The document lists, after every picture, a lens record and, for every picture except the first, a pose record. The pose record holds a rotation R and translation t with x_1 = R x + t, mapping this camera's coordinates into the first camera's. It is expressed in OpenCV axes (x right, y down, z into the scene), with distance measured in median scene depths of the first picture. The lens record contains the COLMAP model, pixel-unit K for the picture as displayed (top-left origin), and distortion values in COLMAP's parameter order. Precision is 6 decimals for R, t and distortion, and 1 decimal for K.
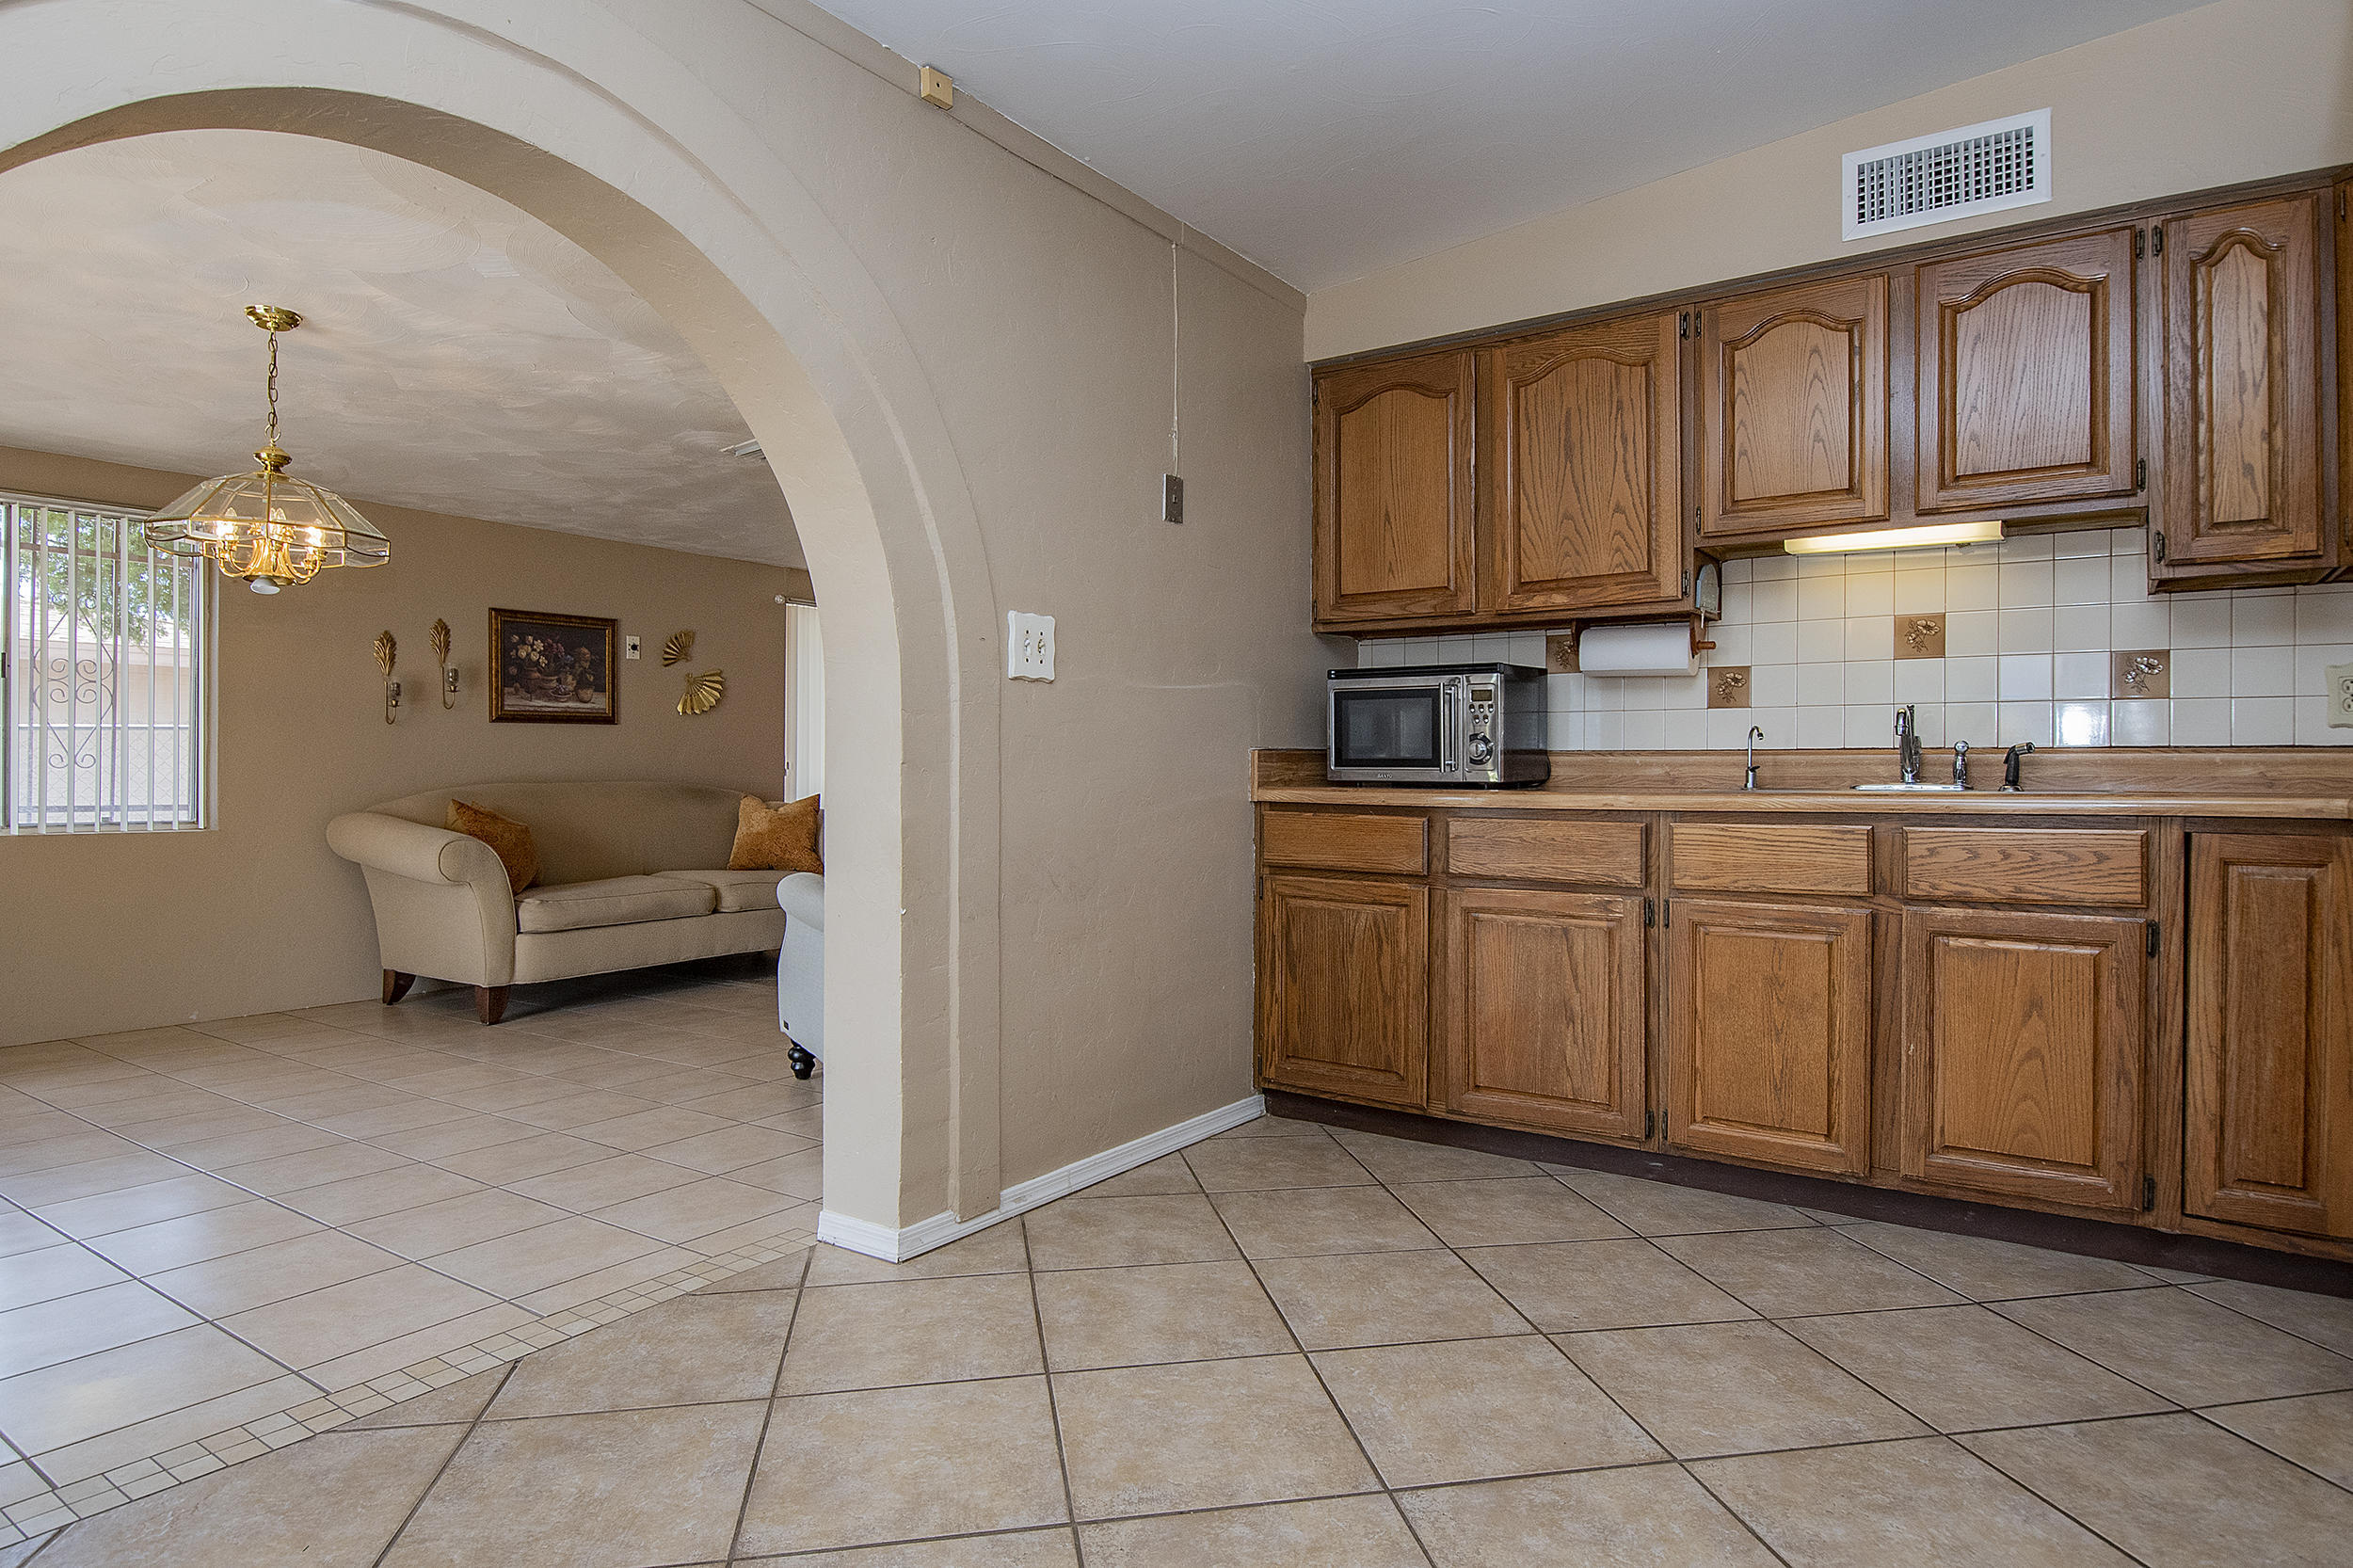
lens RADIAL K [[1326.2, 0, 1176.5], [0, 1326.2, 784.0], [0, 0, 1]] dist [0.013206, -0.024449]
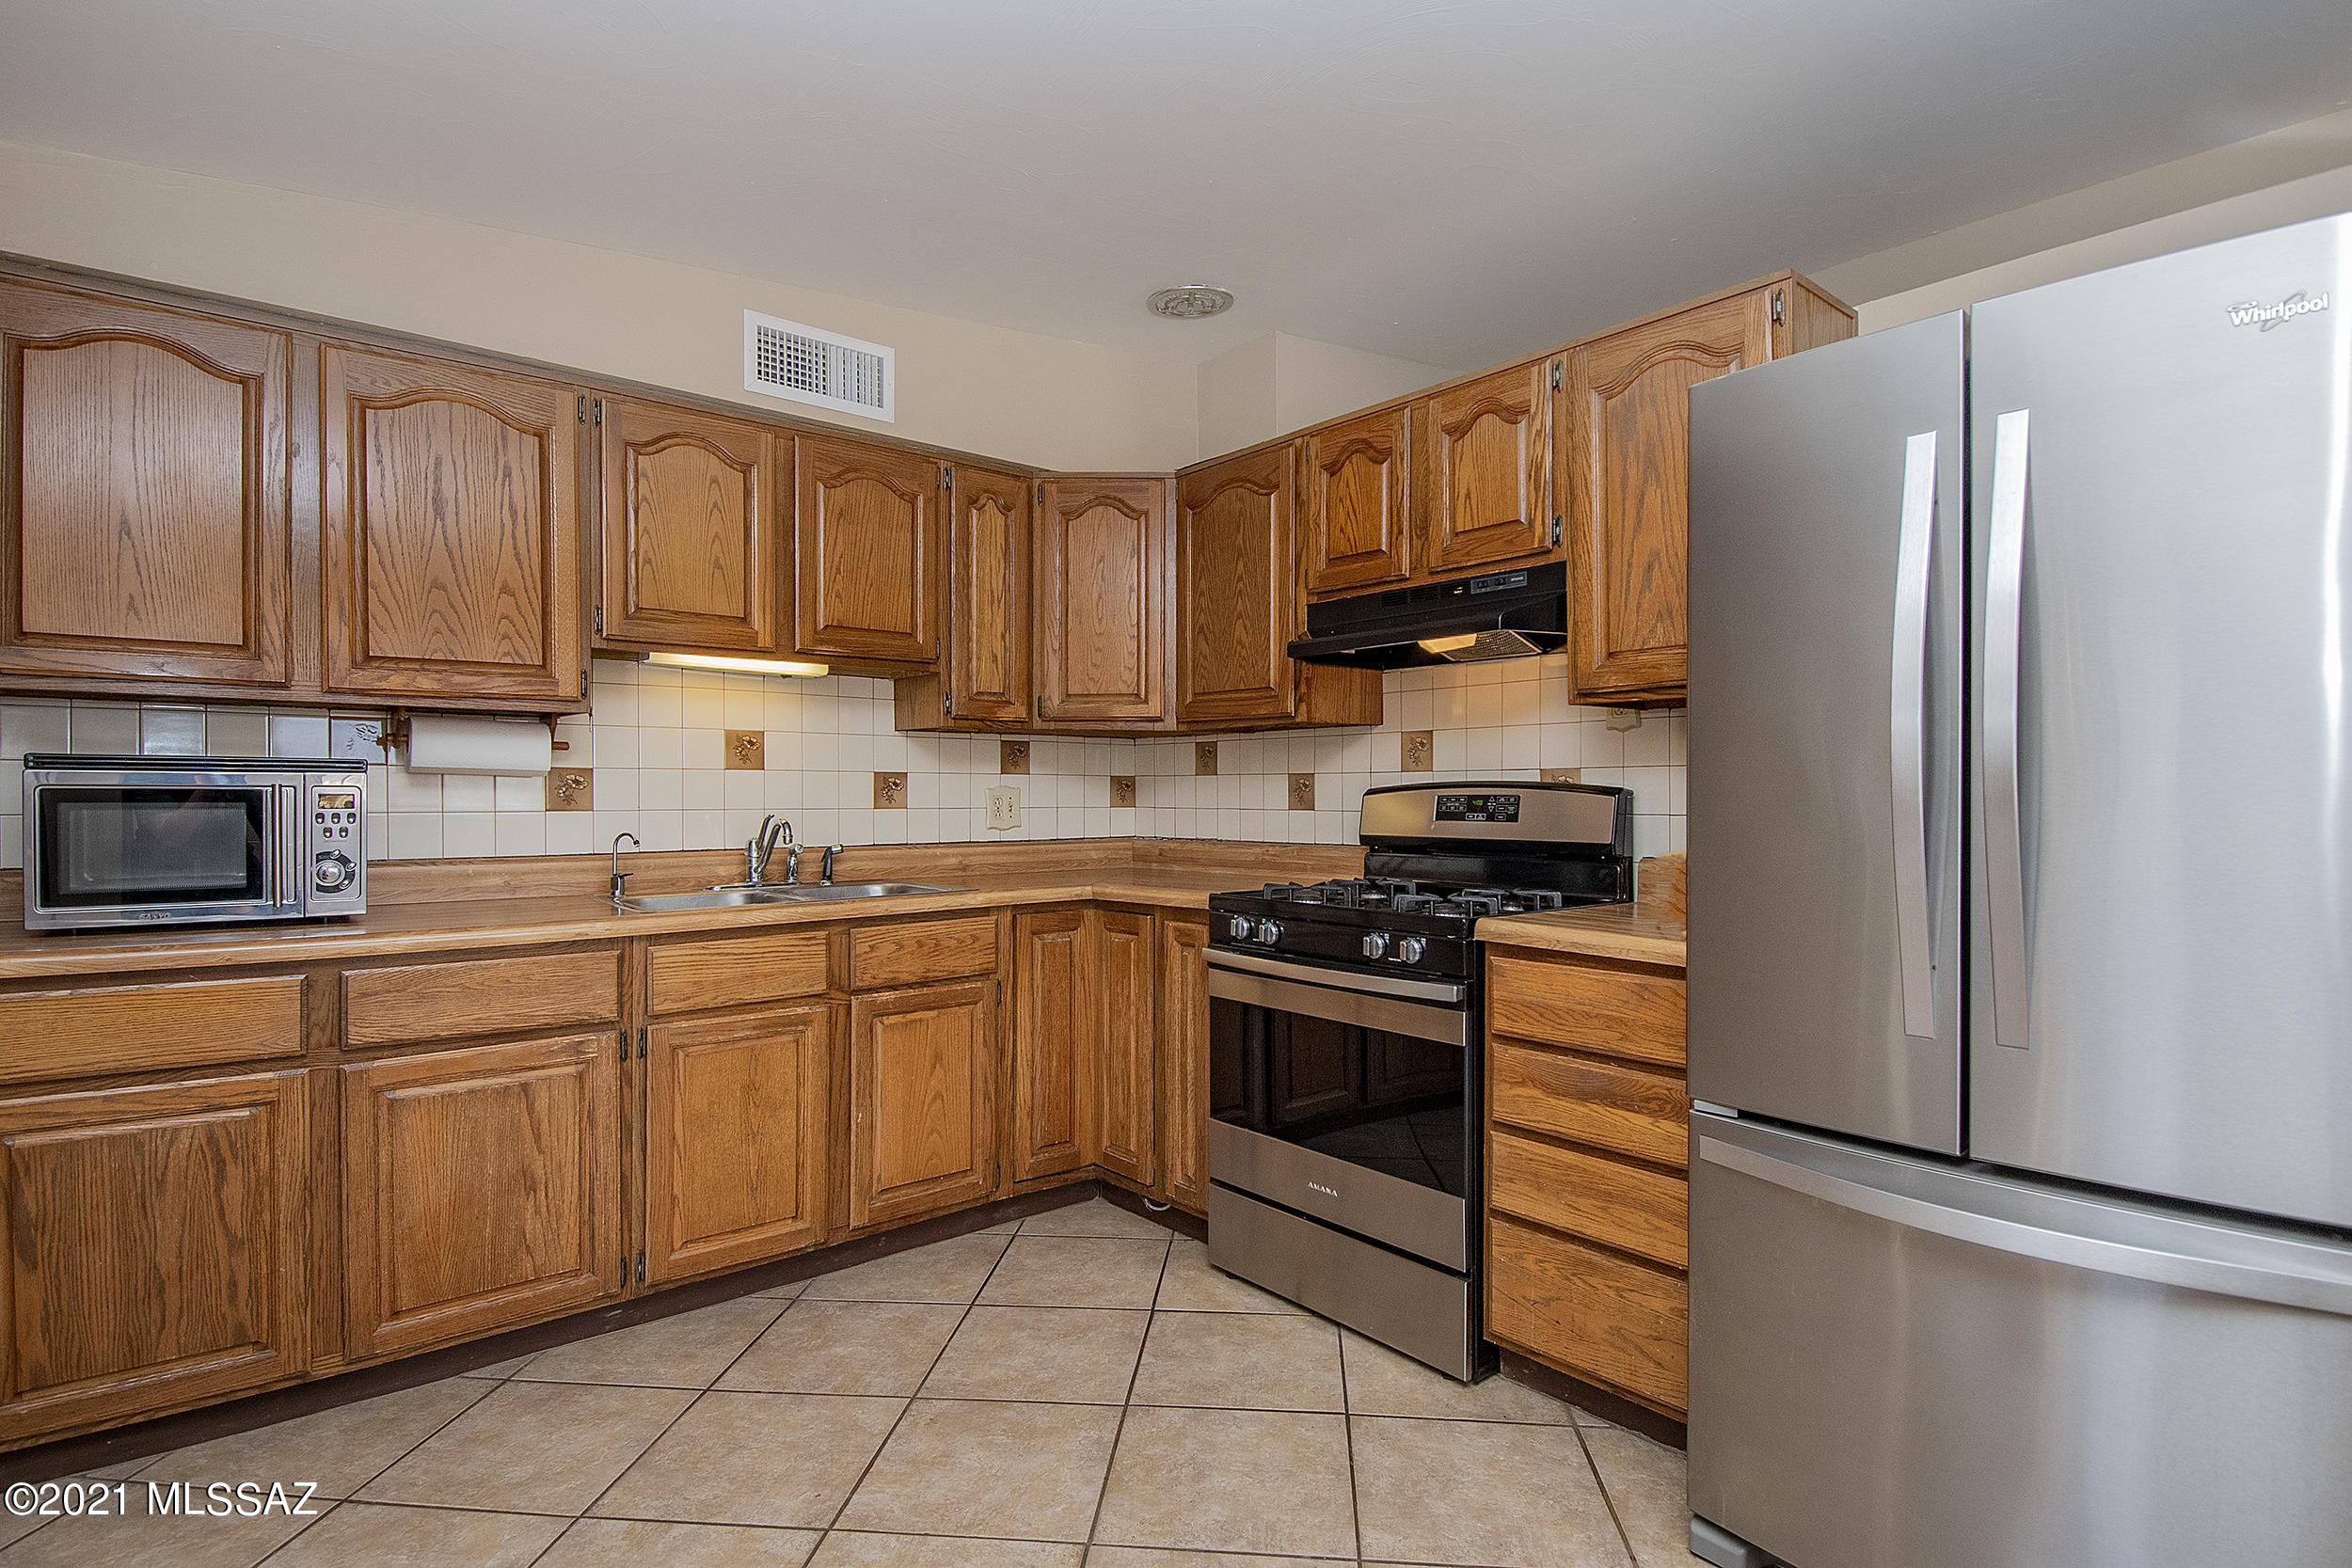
lens RADIAL K [[1171.5, 0, 1209.5], [0, 1171.5, 808.5], [0, 0, 1]] dist [0.011051, -0.021778]
pose [[0.248114, -0.013199, 0.968641, -0.335269], [0.009503, 0.999892, 0.011191, -0.074351], [-0.968684, 0.006428, 0.248213, 0.398720]]
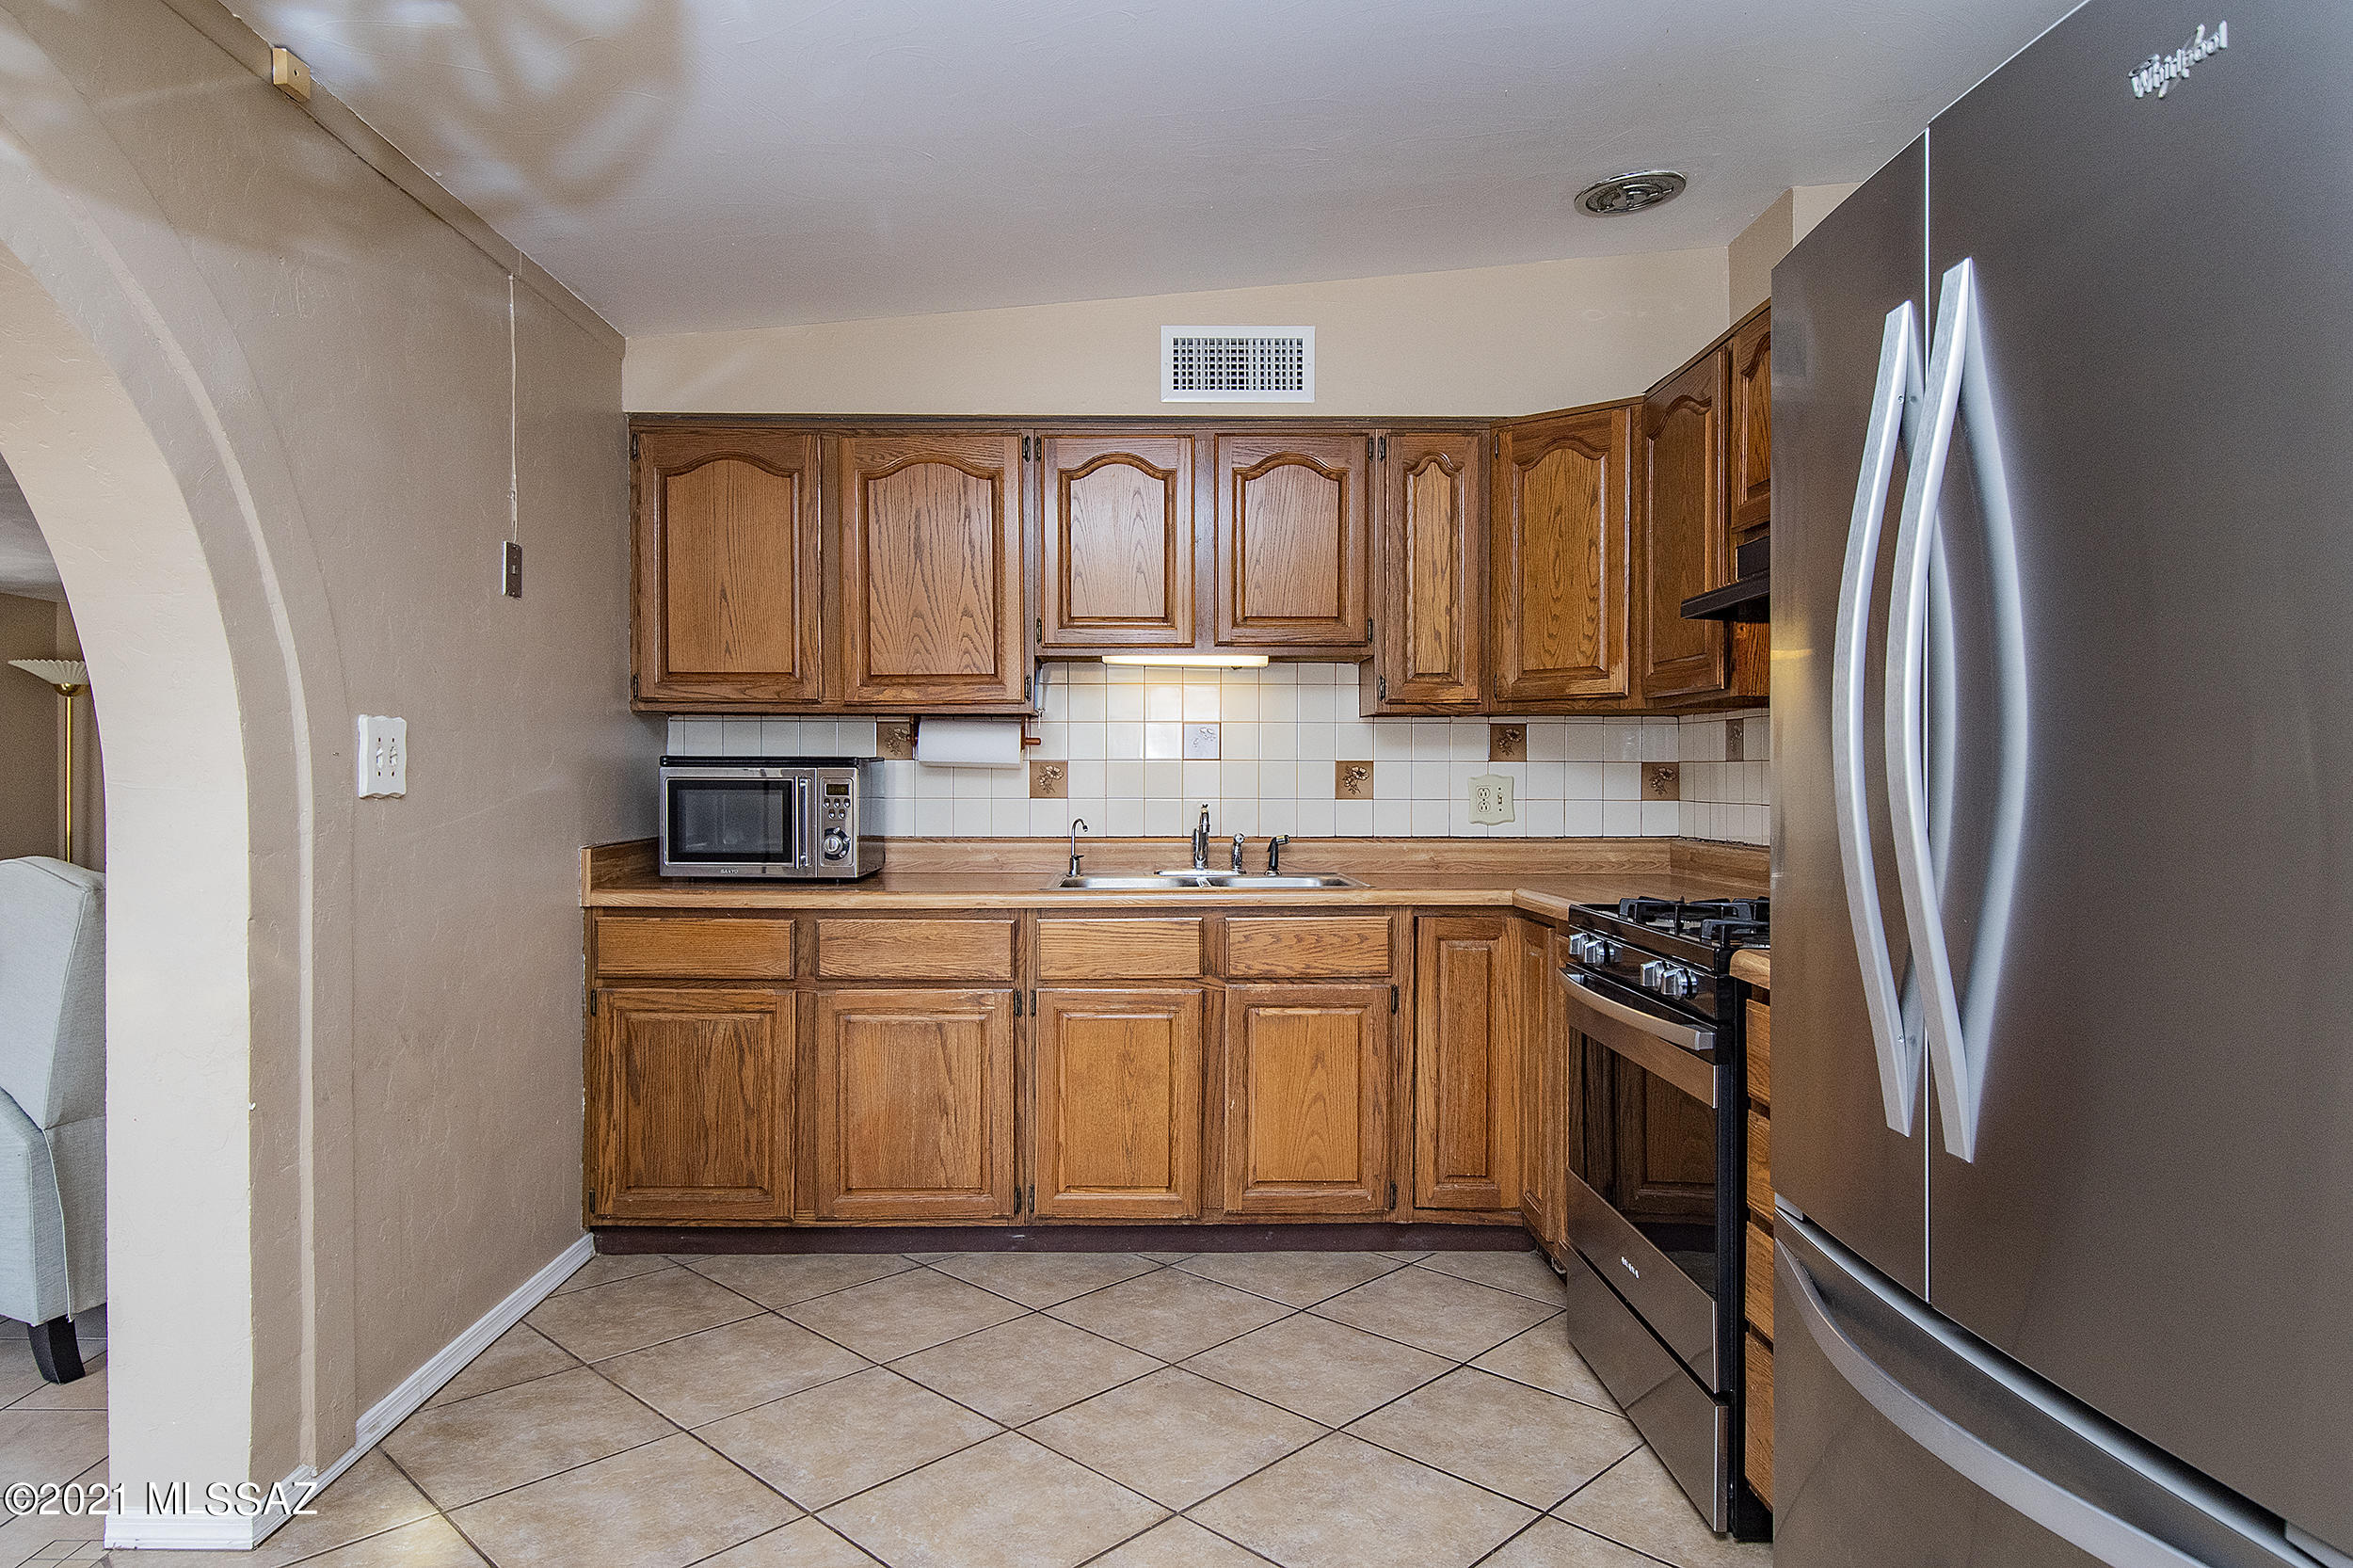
lens RADIAL K [[1435.8, 0, 1163.9], [0, 1435.8, 798.8], [0, 0, 1]] dist [0.022234, -0.037748]
pose [[0.813247, -0.009276, 0.581845, -0.220455], [0.004785, 0.999946, 0.009254, -0.078062], [-0.581899, -0.004741, 0.813247, -0.009570]]
